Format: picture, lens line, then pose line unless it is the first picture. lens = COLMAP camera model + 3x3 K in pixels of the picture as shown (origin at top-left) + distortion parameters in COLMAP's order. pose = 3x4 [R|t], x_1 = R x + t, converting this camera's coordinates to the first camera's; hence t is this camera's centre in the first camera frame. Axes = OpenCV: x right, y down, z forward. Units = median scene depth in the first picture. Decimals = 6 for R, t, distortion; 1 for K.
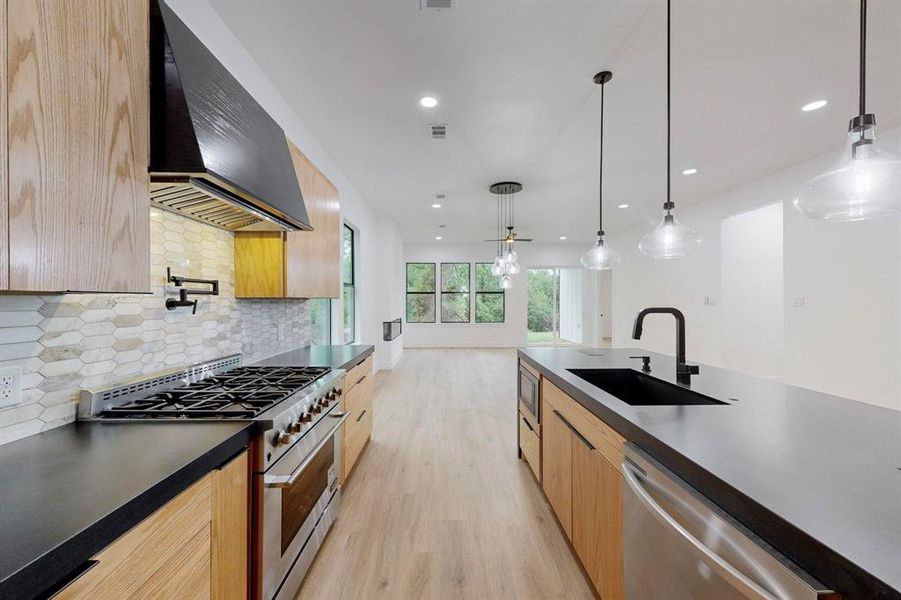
lens RADIAL K [[348.5, 0, 453.5], [0, 348.5, 302.1], [0, 0, 1]] dist [0.000972, 0.000088]
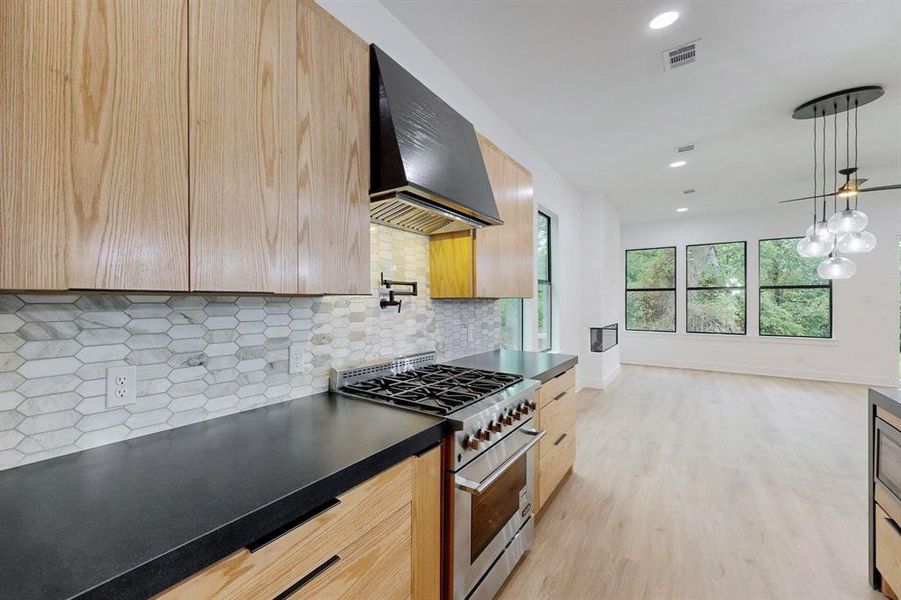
lens RADIAL K [[381.7, 0, 361.8], [0, 381.7, 301.3], [0, 0, 1]] dist [0.000396, -0.000092]
pose [[0.738222, 0.000018, -0.674558, -0.000454], [-0.001668, 0.999997, -0.001798, -0.000014], [0.674556, 0.002452, 0.738220, 0.008517]]
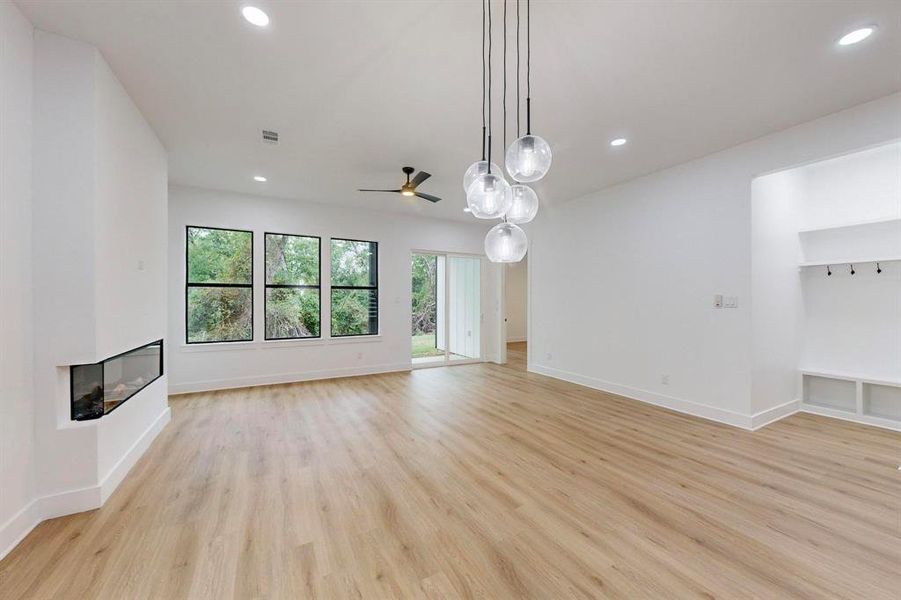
lens RADIAL K [[348.5, 0, 453.5], [0, 348.5, 302.1], [0, 0, 1]] dist [0.000972, 0.000088]
pose [[0.892069, 0.000368, 0.451898, -0.018560], [-0.000025, 1.000000, -0.000765, -0.000834], [-0.451898, 0.000671, 0.892069, 0.372750]]
